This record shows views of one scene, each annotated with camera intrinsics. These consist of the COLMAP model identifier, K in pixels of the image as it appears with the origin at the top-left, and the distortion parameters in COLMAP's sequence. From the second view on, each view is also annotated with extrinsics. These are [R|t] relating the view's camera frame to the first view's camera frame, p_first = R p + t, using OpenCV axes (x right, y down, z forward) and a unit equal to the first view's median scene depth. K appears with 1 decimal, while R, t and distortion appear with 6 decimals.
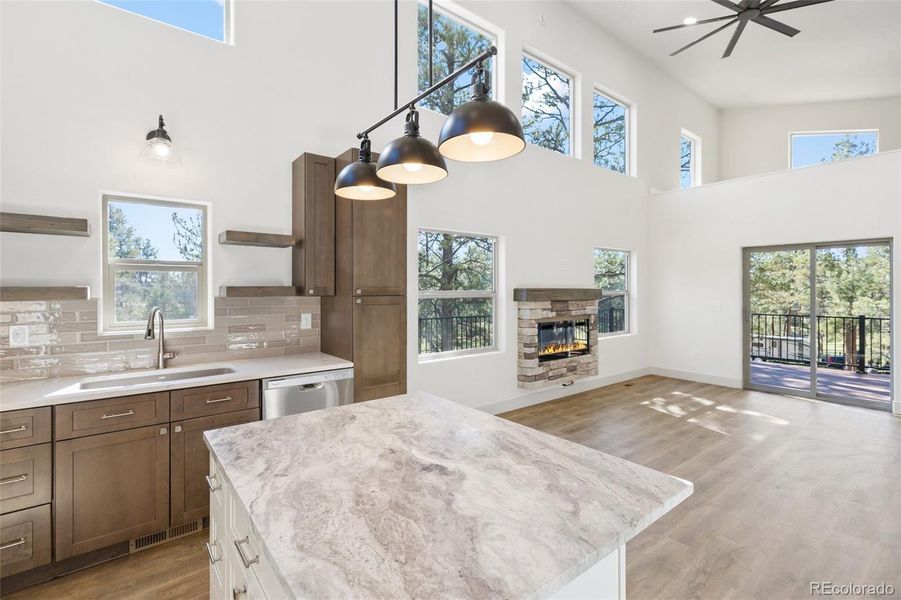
lens RADIAL K [[416.0, 0, 456.4], [0, 416.0, 287.7], [0, 0, 1]] dist [0.001704, -0.000322]
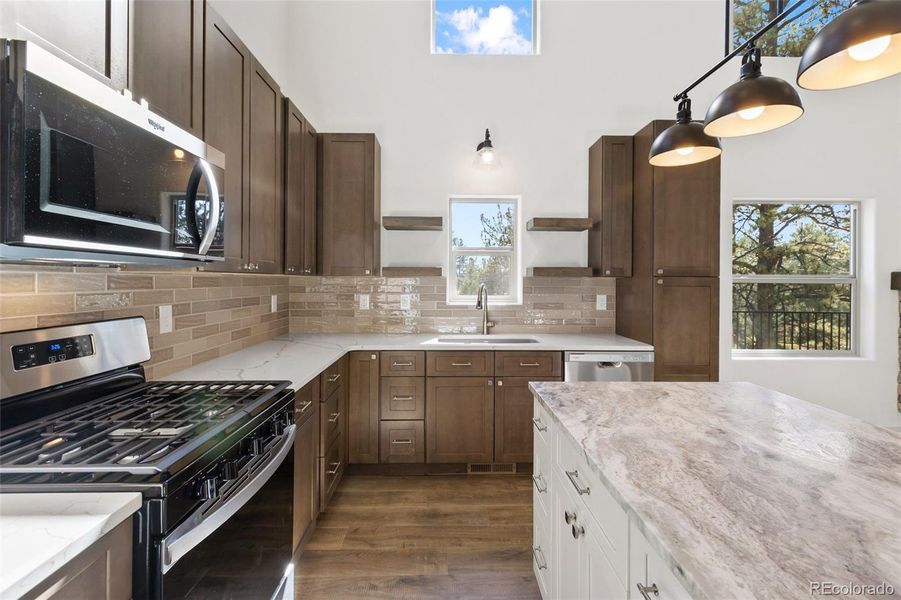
lens RADIAL K [[417.9, 0, 448.8], [0, 417.9, 278.2], [0, 0, 1]] dist [-0.000169, -0.001035]
pose [[0.786578, 0.002753, -0.617485, -0.024973], [-0.003893, 0.999992, -0.000500, 0.025298], [0.617479, 0.002797, 0.786582, -0.037057]]
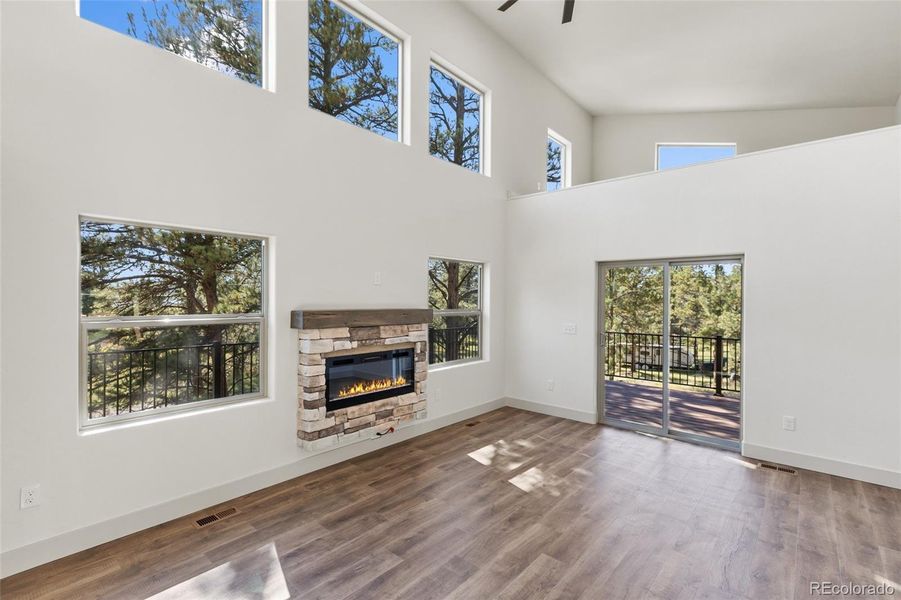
lens RADIAL K [[410.3, 0, 450.5], [0, 410.3, 300.0], [0, 0, 1]] dist [0.002017, 0.000104]
pose [[0.984675, 0.008319, 0.174203, 0.444212], [-0.009274, 0.999946, 0.004667, -0.034973], [-0.174155, -0.006212, 0.984699, 0.393501]]
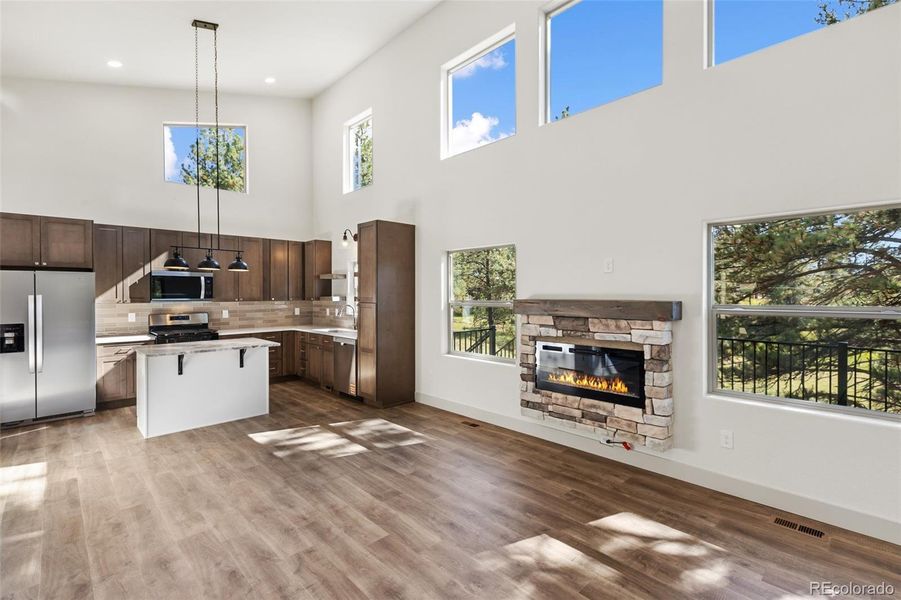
lens RADIAL K [[416.0, 0, 456.4], [0, 416.0, 287.7], [0, 0, 1]] dist [0.001704, -0.000322]
pose [[0.094526, -0.009778, -0.995474, 1.591896], [0.007519, 0.999930, -0.009108, -0.025163], [0.995494, -0.006624, 0.094593, 1.191070]]
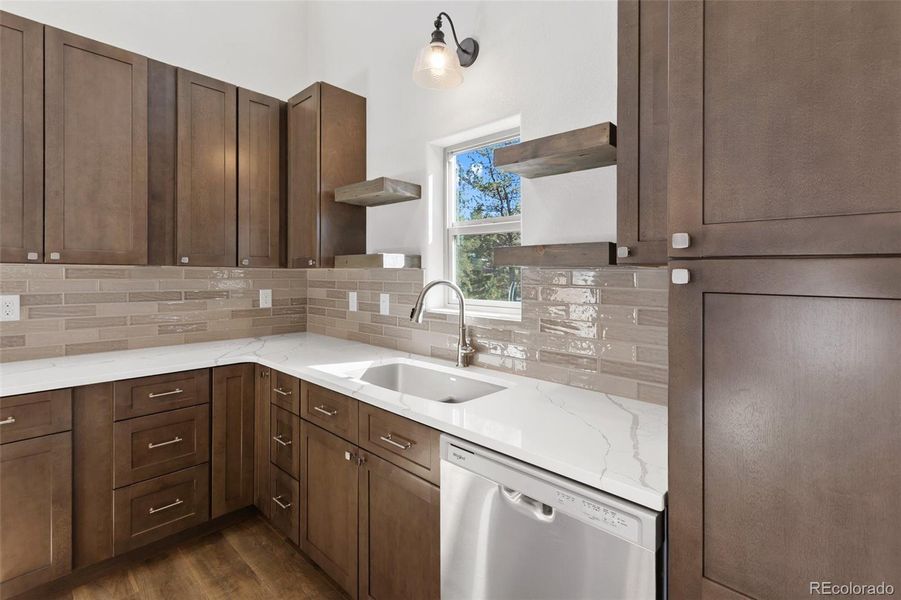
lens RADIAL K [[421.8, 0, 452.1], [0, 421.8, 273.8], [0, 0, 1]] dist [0.003666, -0.000592]
pose [[0.130904, 0.001182, -0.991394, 0.008889], [-0.005700, 0.999984, 0.000440, 0.029490], [0.991379, 0.005593, 0.130908, 0.766826]]
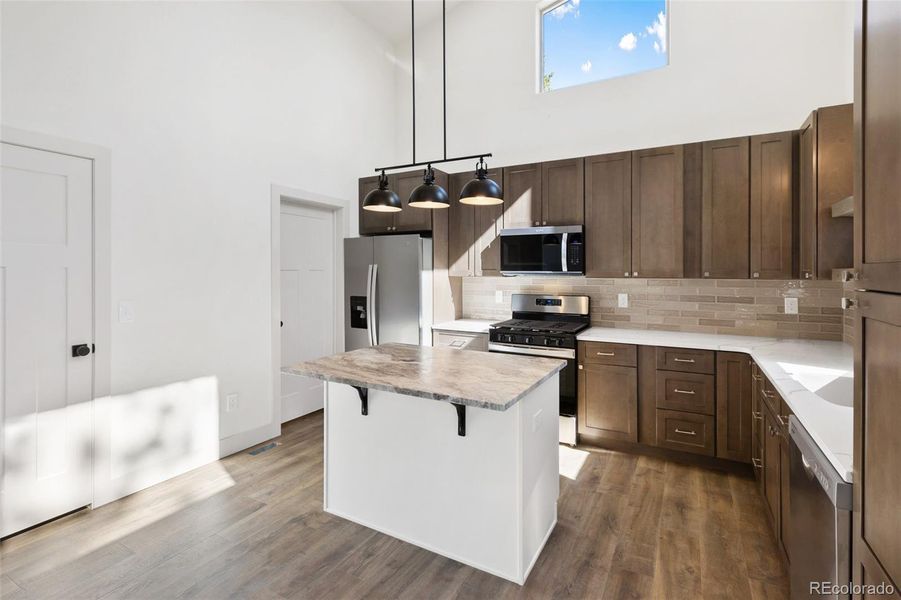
lens RADIAL K [[419.7, 0, 460.5], [0, 419.7, 274.3], [0, 0, 1]] dist [0.000574, -0.000018]
pose [[-0.922134, 0.002957, -0.386858, 0.191132], [0.002274, 0.999995, 0.002222, 0.005179], [0.386863, 0.001169, -0.922136, 1.124603]]
